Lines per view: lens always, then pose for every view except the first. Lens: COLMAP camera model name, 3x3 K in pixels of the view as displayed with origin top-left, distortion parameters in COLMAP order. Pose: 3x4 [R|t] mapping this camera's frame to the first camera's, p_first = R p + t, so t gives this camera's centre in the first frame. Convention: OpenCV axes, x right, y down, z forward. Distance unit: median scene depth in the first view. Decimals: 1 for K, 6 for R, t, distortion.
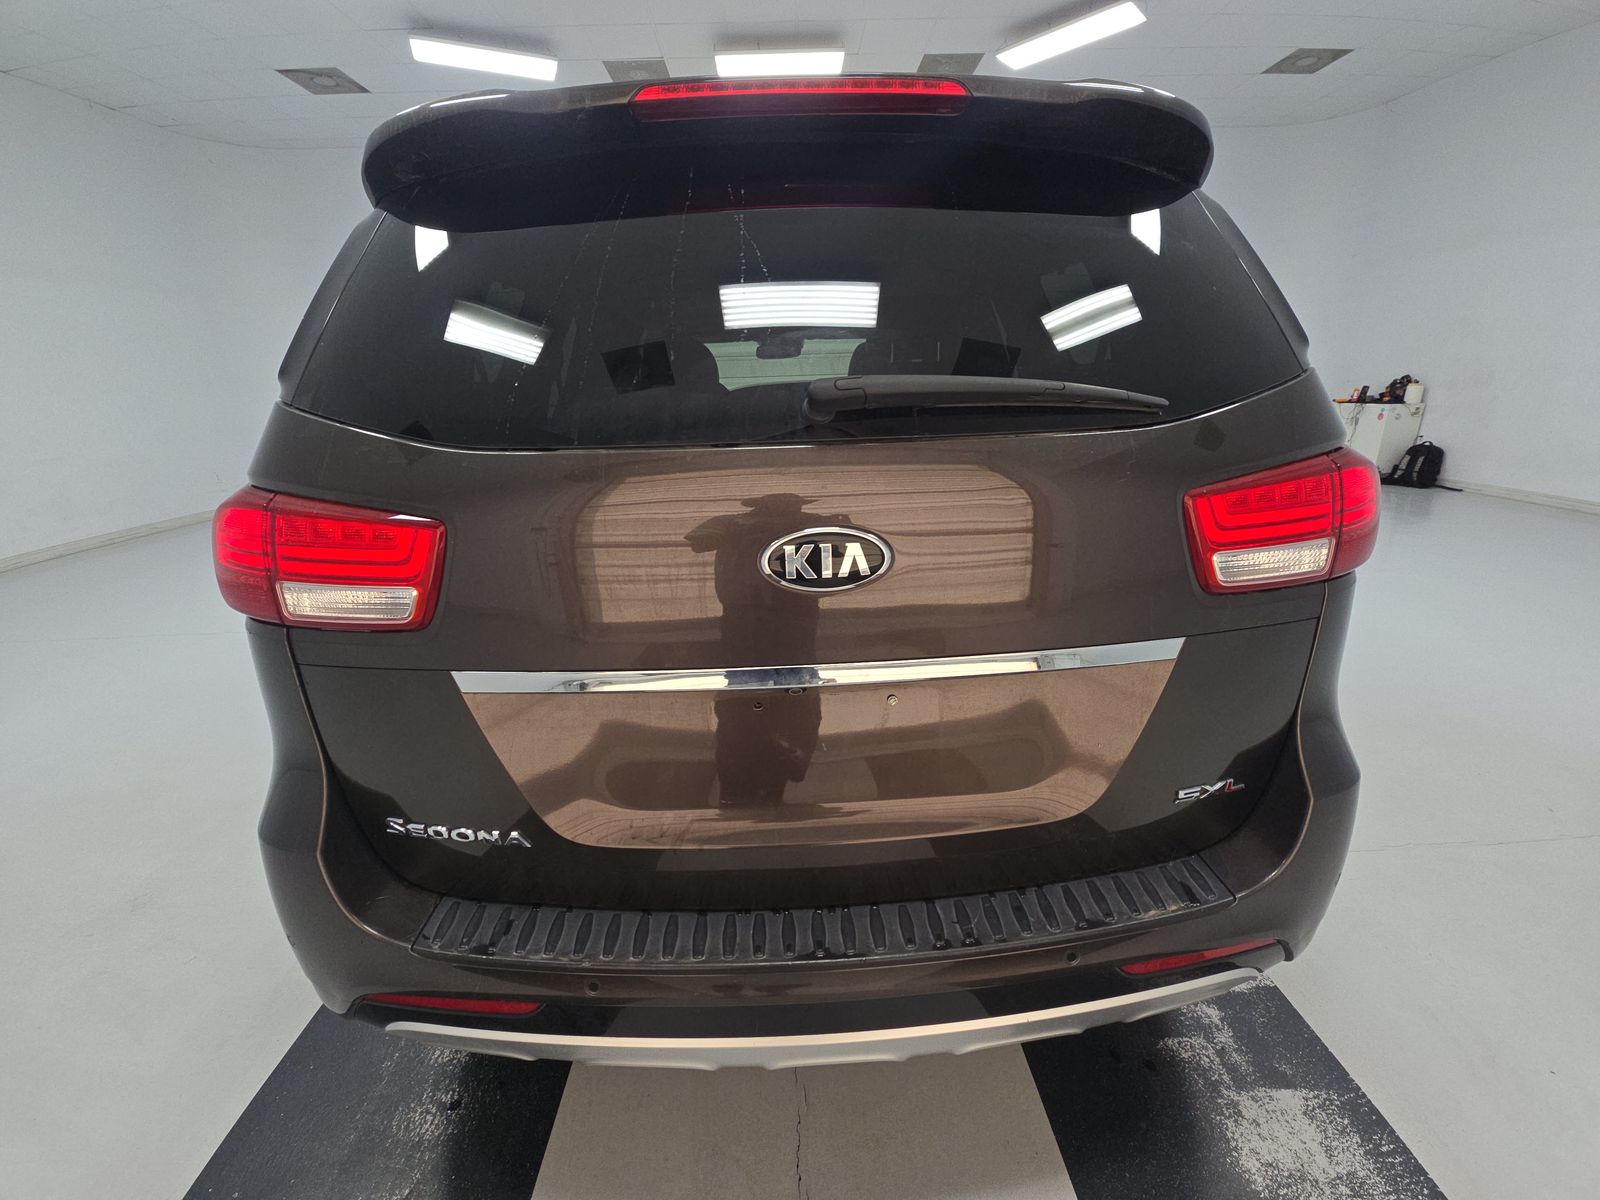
lens RADIAL K [[631.9, 0, 800.1], [0, 631.9, 601.0], [0, 0, 1]] dist [0.002318, -0.001894]
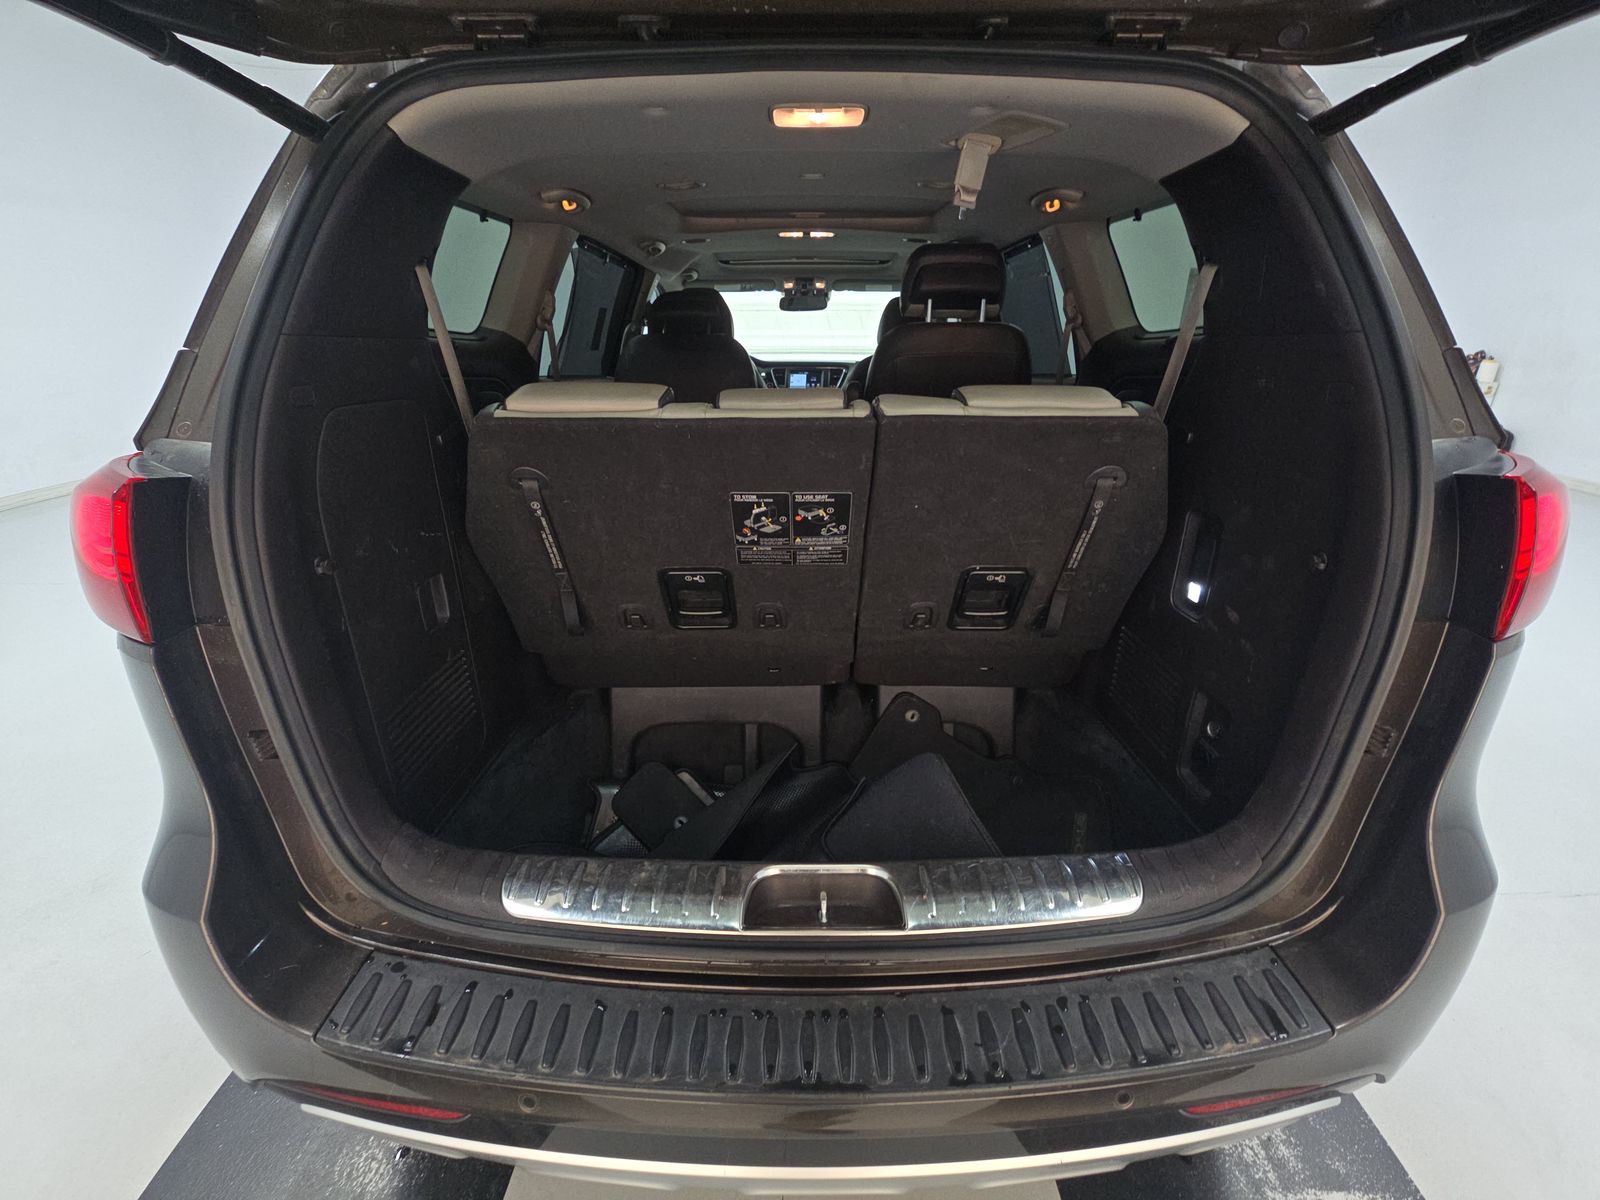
lens RADIAL K [[631.9, 0, 800.2], [0, 631.9, 604.7], [0, 0, 1]] dist [0.002318, -0.001894]
pose [[0.998879, 0.041272, -0.023173, 0.013662], [-0.039583, 0.996822, 0.069130, -0.092602], [0.025952, -0.068135, 0.997338, 0.222966]]
